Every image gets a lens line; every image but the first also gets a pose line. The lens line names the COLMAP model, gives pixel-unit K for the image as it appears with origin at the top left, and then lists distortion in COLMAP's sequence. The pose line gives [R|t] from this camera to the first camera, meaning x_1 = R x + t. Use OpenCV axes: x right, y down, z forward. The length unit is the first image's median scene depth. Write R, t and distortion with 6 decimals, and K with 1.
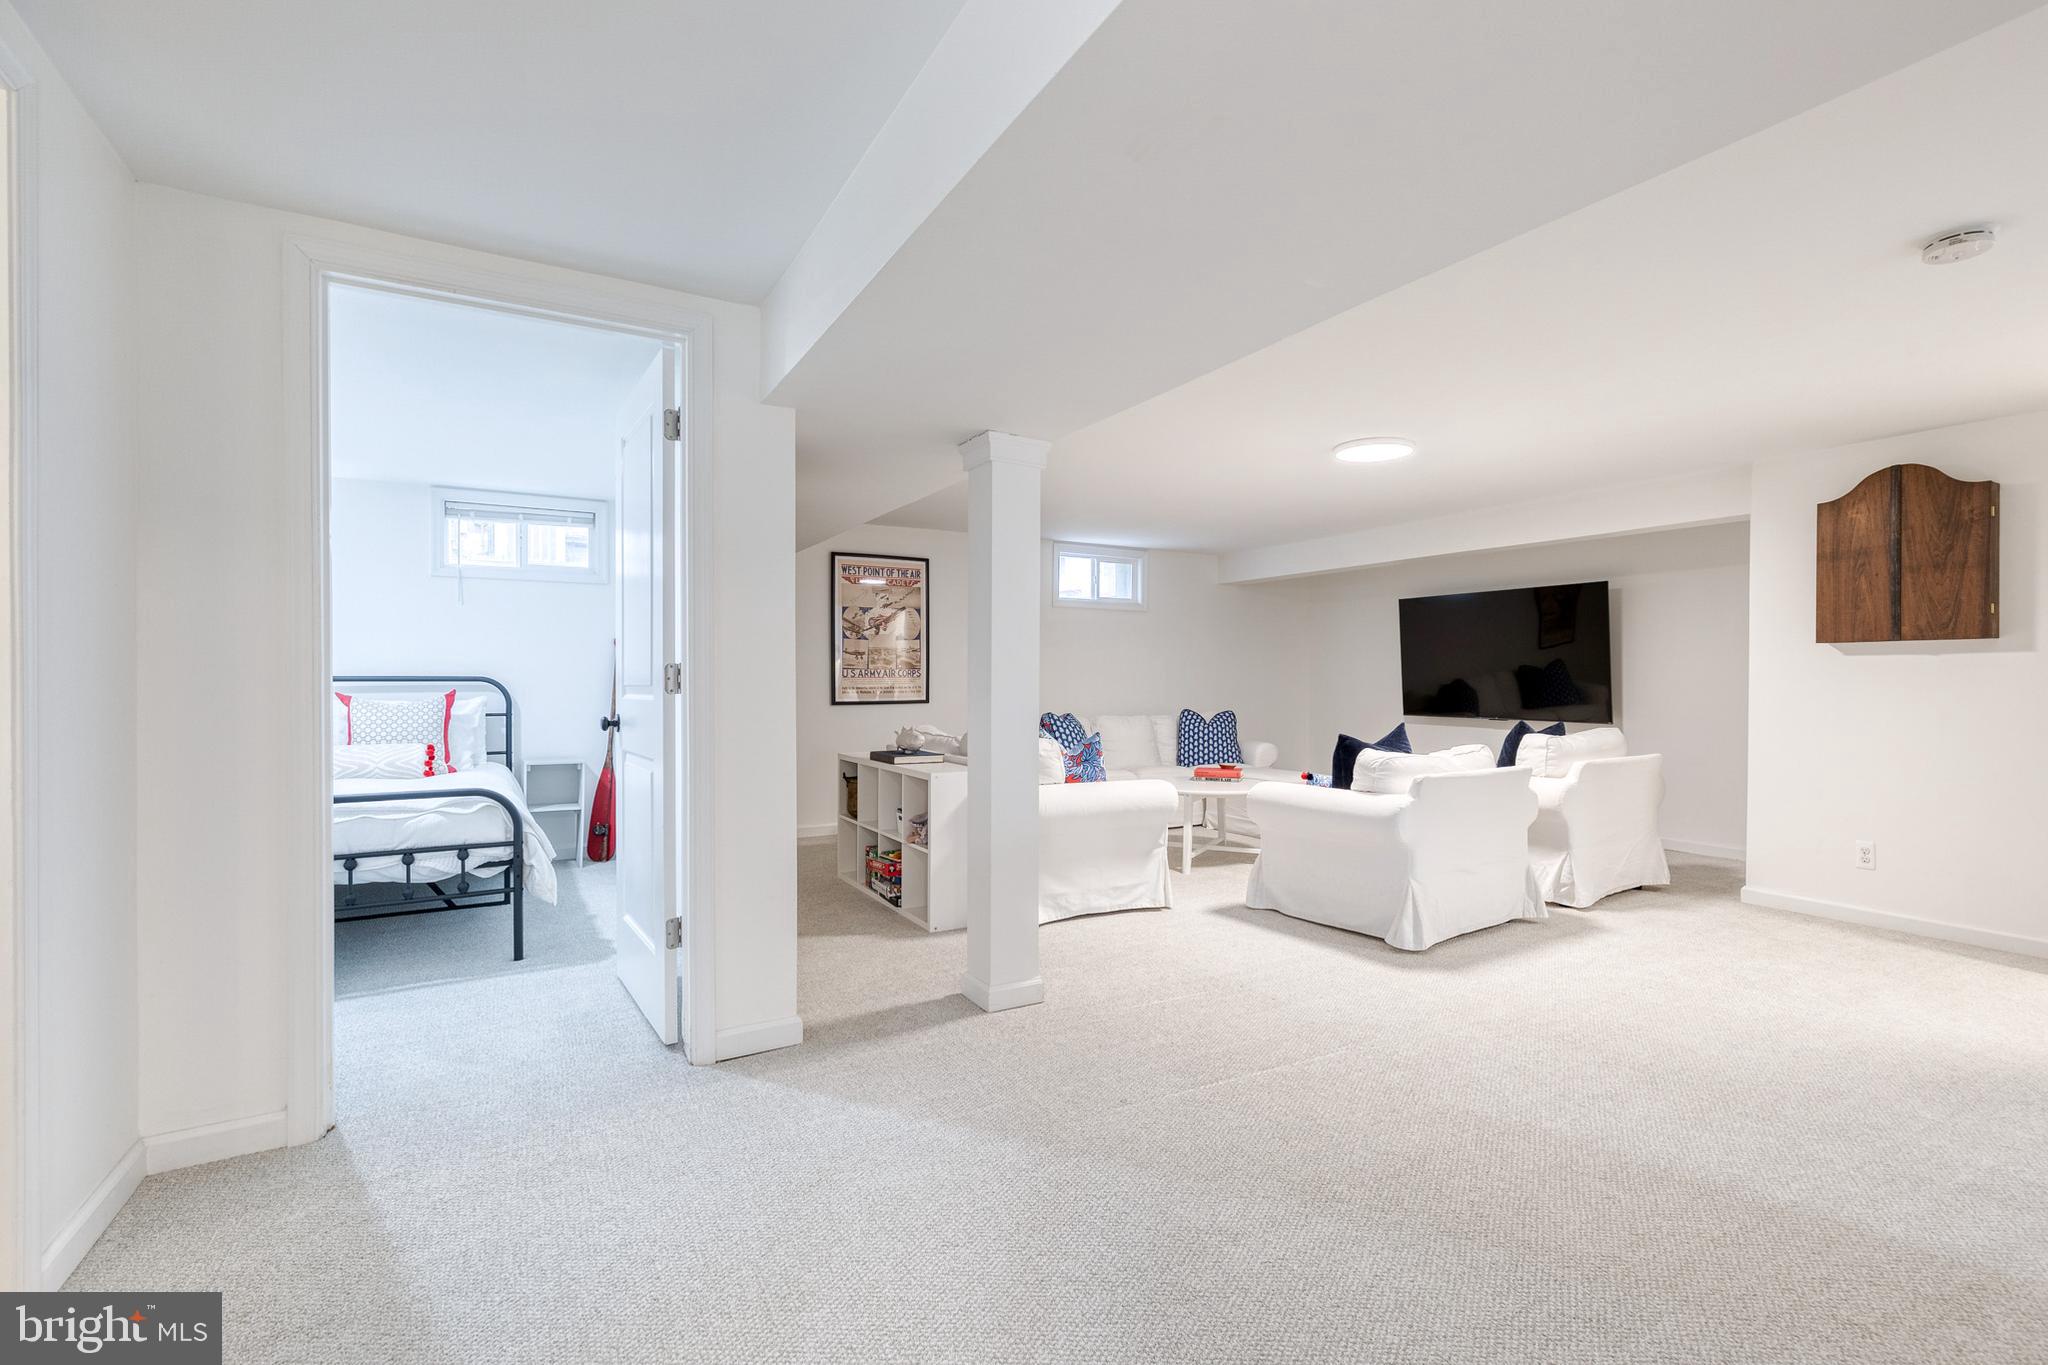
lens RADIAL K [[925.9, 0, 1057.0], [0, 925.9, 687.1], [0, 0, 1]] dist [0.007467, -0.001525]
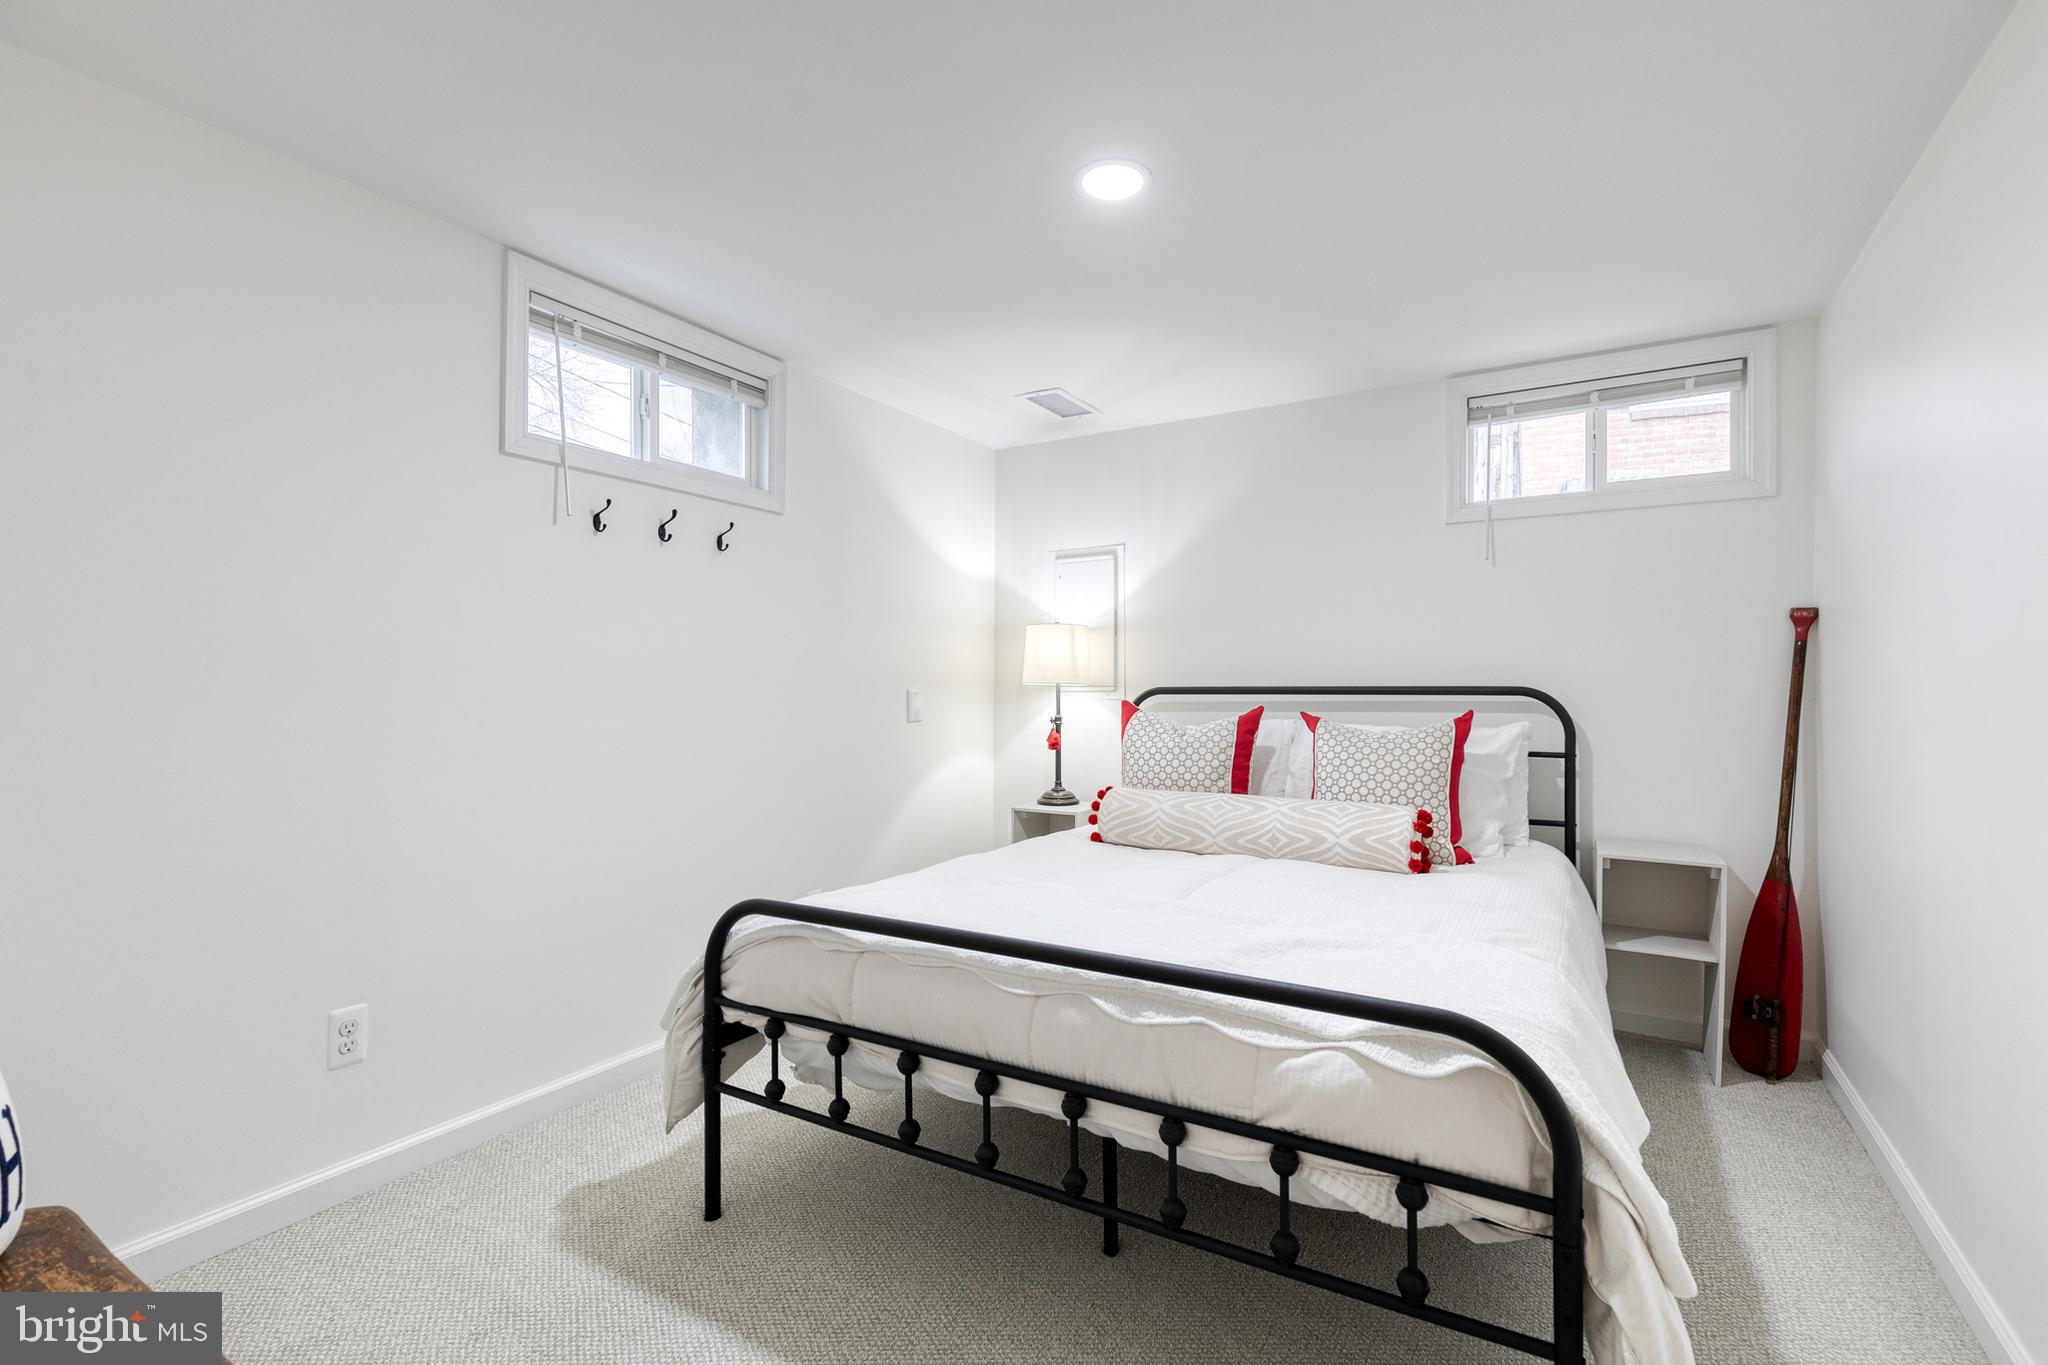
lens RADIAL K [[925.9, 0, 1030.9], [0, 925.9, 680.3], [0, 0, 1]] dist [0.007467, -0.001525]
pose [[0.473792, -0.003542, -0.880630, -0.271933], [-0.008641, 0.999925, -0.008670, -0.007677], [0.880595, 0.011718, 0.473726, 0.483044]]
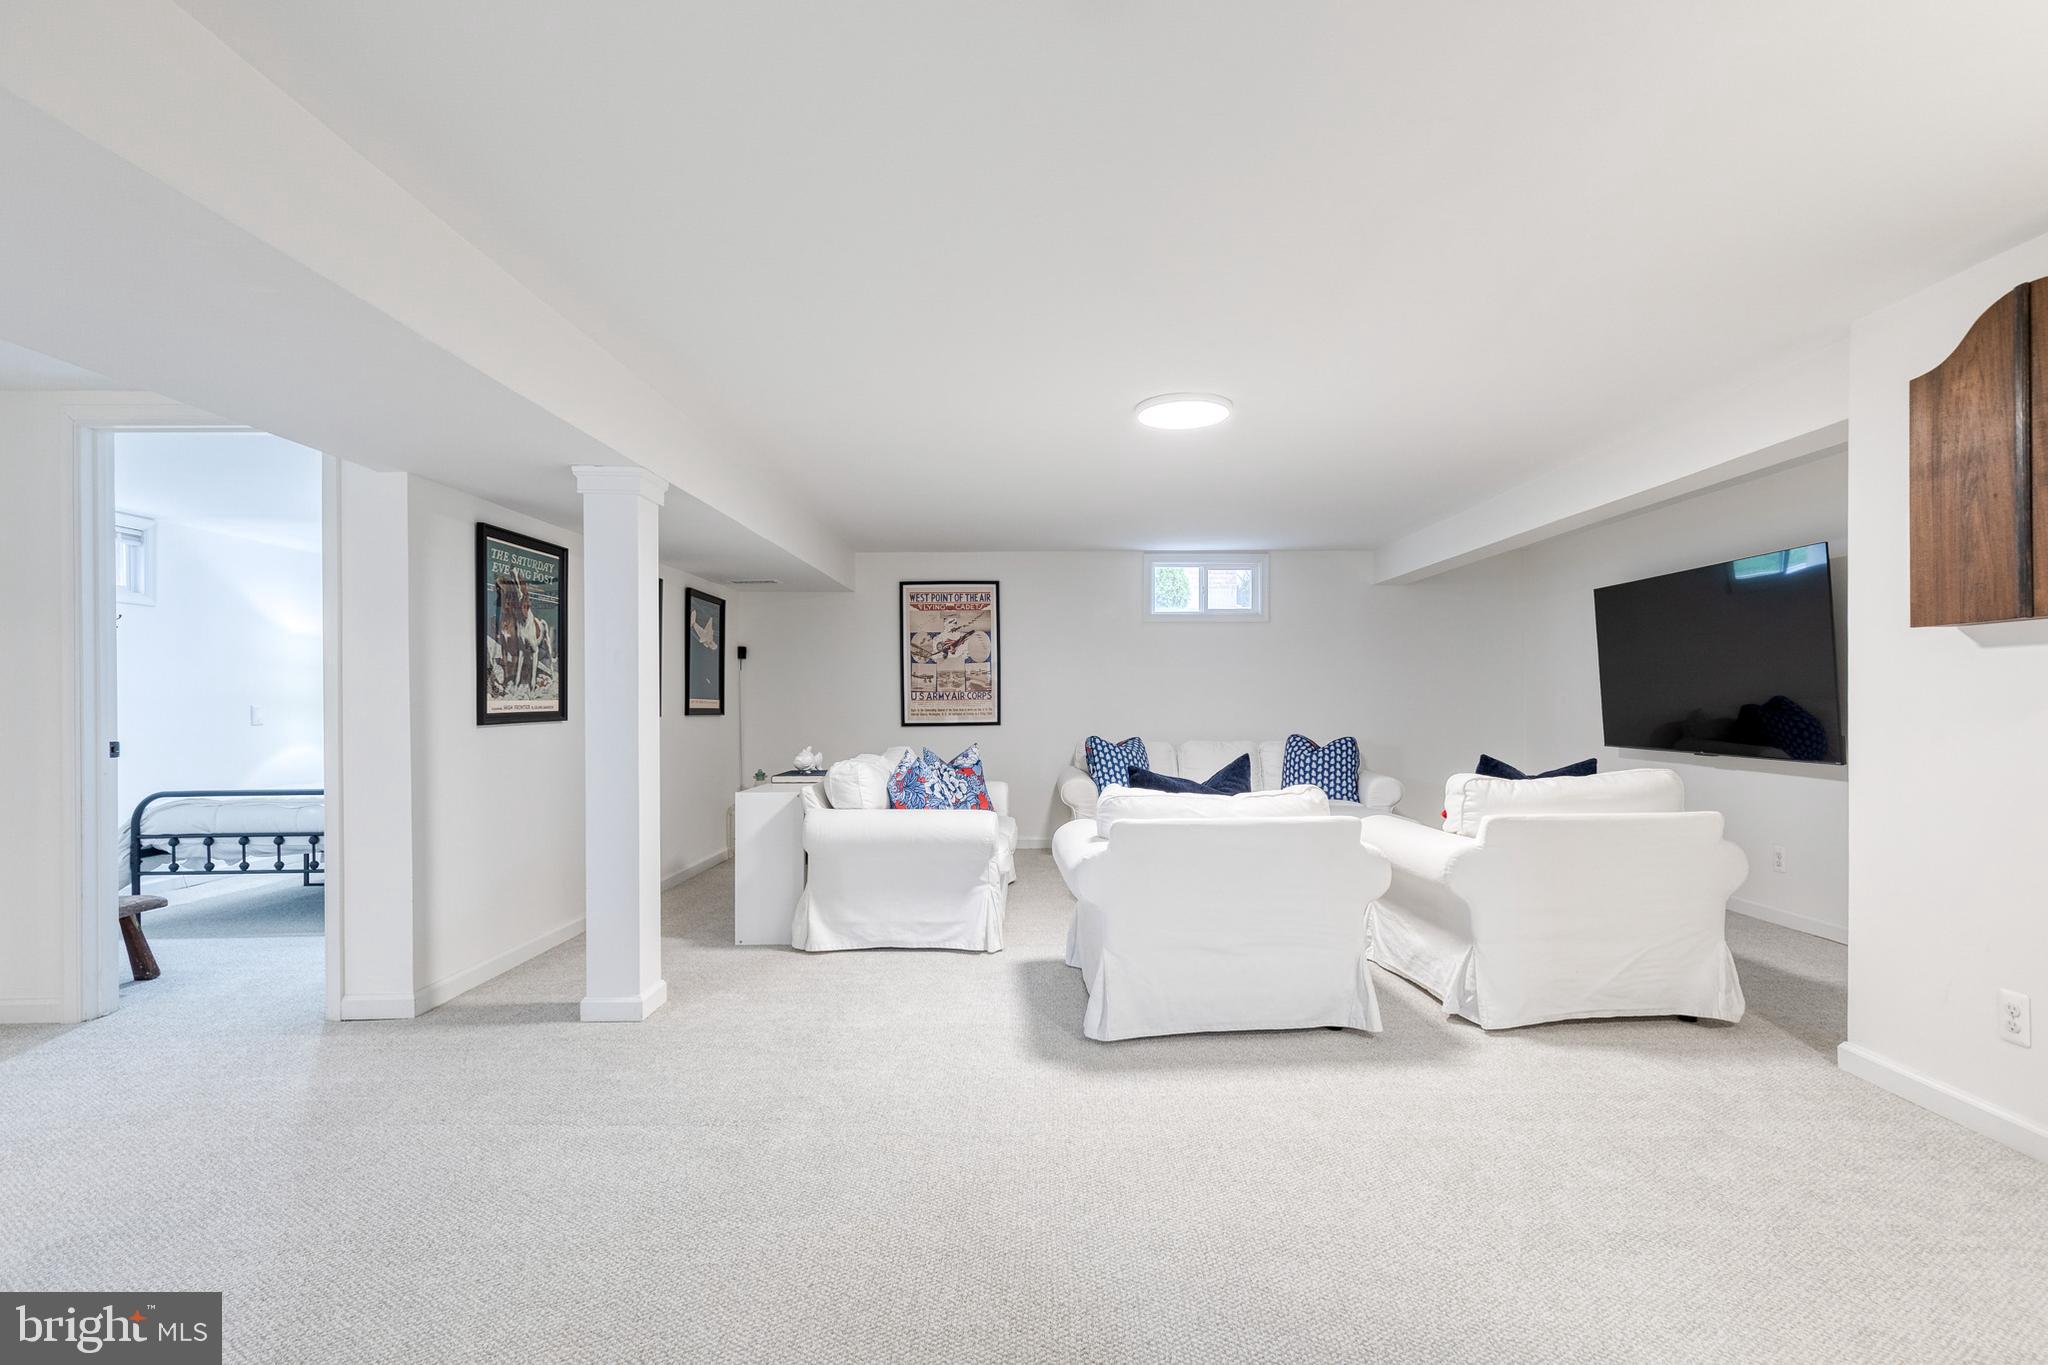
lens RADIAL K [[925.9, 0, 1048.4], [0, 925.9, 702.7], [0, 0, 1]] dist [0.007467, -0.001525]
pose [[0.866875, -0.006302, -0.498486, 0.539503], [0.003225, 0.999970, -0.007034, 0.000273], [0.498515, 0.004490, 0.866869, 0.210376]]
